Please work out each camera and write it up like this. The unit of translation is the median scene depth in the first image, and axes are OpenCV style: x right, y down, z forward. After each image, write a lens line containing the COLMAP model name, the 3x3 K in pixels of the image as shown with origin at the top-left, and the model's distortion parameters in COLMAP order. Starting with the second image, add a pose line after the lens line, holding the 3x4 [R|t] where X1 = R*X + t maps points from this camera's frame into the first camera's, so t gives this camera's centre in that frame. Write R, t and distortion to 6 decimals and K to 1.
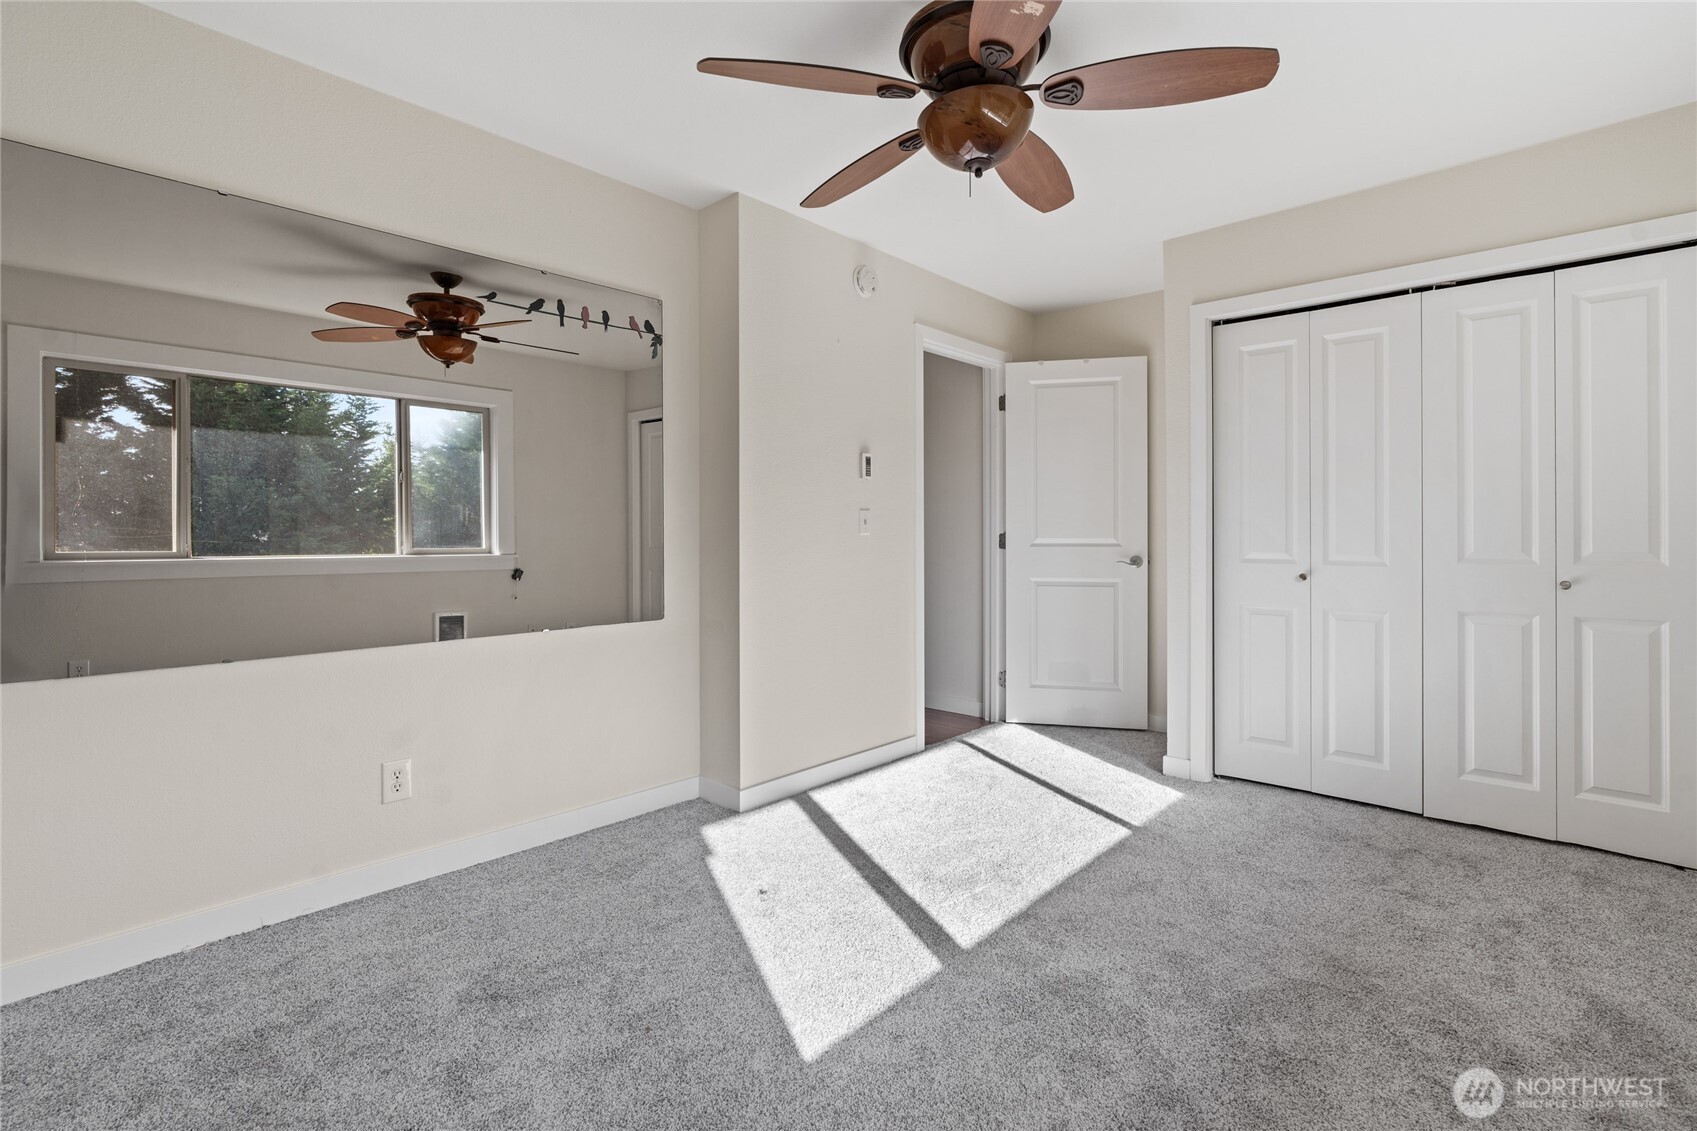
lens RADIAL K [[781.8, 0, 848.6], [0, 781.8, 532.2], [0, 0, 1]] dist [-0.013974, -0.000176]
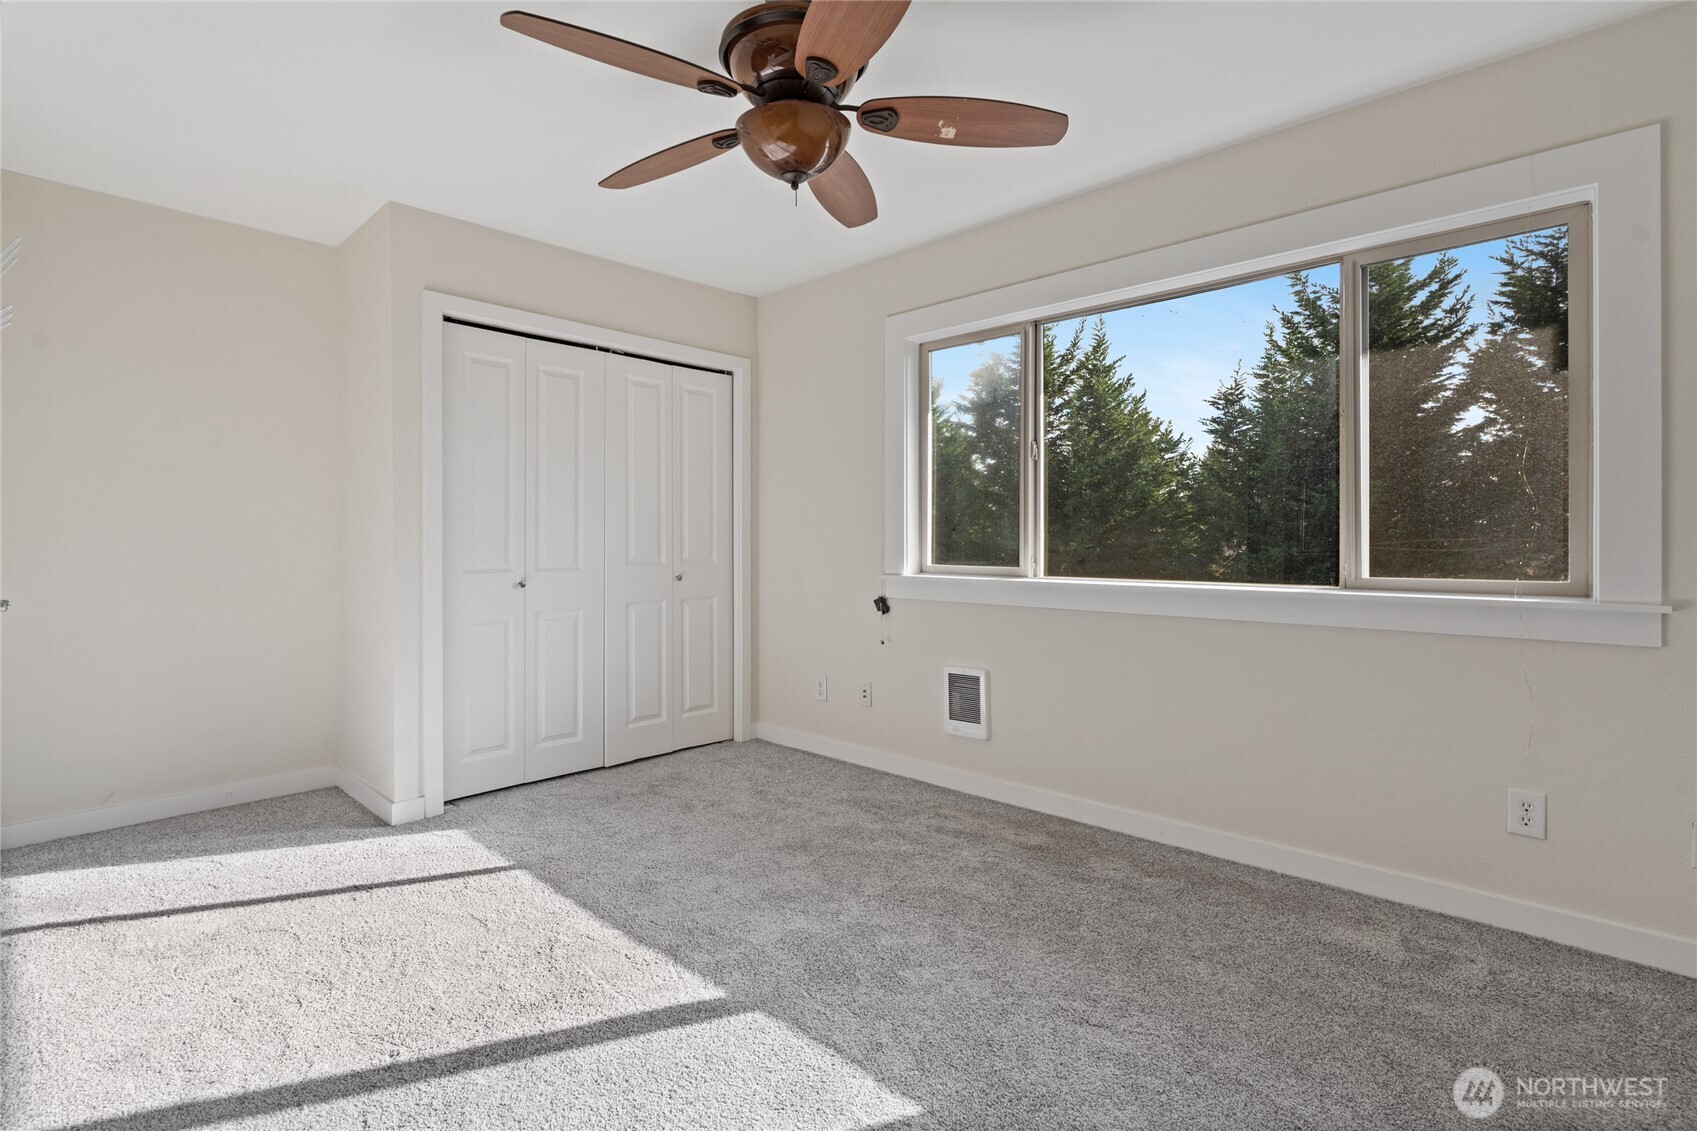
lens RADIAL K [[790.5, 0, 857.4], [0, 790.5, 540.9], [0, 0, 1]] dist [-0.005594, 0.000451]
pose [[0.013602, 0.001990, 0.999906, -0.599939], [0.001084, 0.999997, -0.002005, 0.000819], [-0.999907, 0.001111, 0.013599, 0.635260]]
